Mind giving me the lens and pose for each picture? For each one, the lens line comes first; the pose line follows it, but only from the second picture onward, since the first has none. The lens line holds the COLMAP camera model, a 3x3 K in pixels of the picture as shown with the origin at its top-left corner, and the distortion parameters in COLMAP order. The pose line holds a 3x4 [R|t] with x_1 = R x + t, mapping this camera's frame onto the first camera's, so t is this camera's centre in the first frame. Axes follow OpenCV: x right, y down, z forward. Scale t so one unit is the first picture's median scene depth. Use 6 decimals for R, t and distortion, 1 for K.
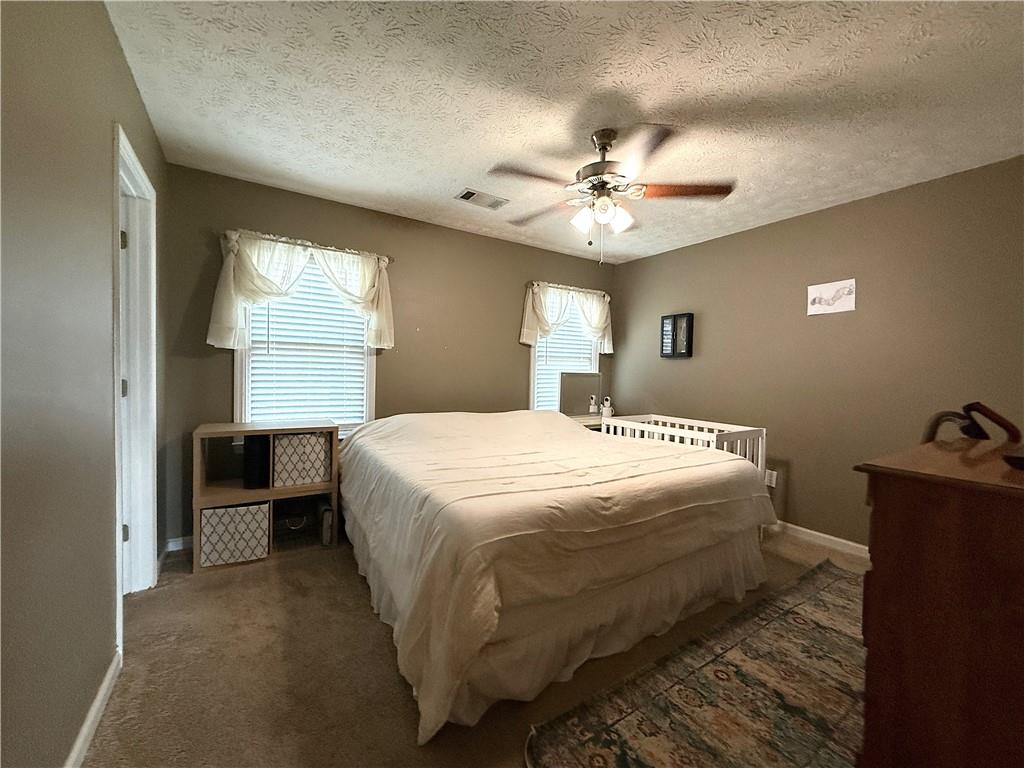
lens RADIAL K [[408.1, 0, 508.5], [0, 408.1, 383.5], [0, 0, 1]] dist [0.001432, 0.000357]
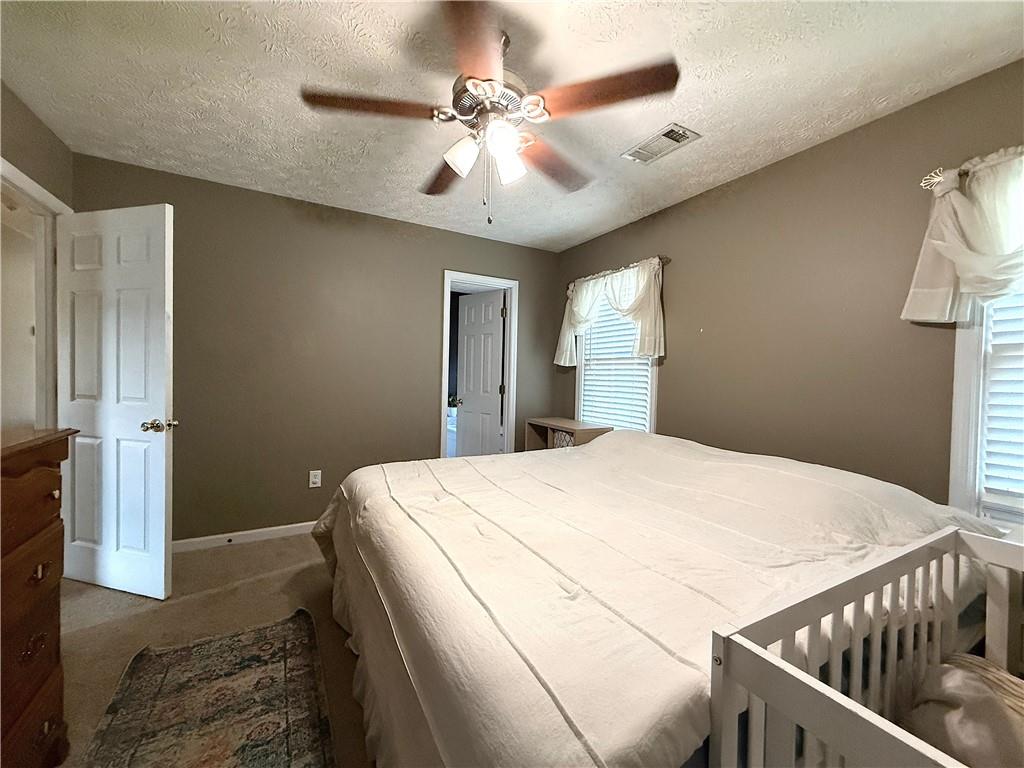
lens RADIAL K [[408.1, 0, 508.5], [0, 408.1, 383.5], [0, 0, 1]] dist [0.001432, 0.000357]
pose [[-0.061737, -0.002992, -0.998088, 1.194791], [-0.052279, 0.998633, 0.000240, -0.024042], [0.996722, 0.052194, -0.061809, 1.413320]]
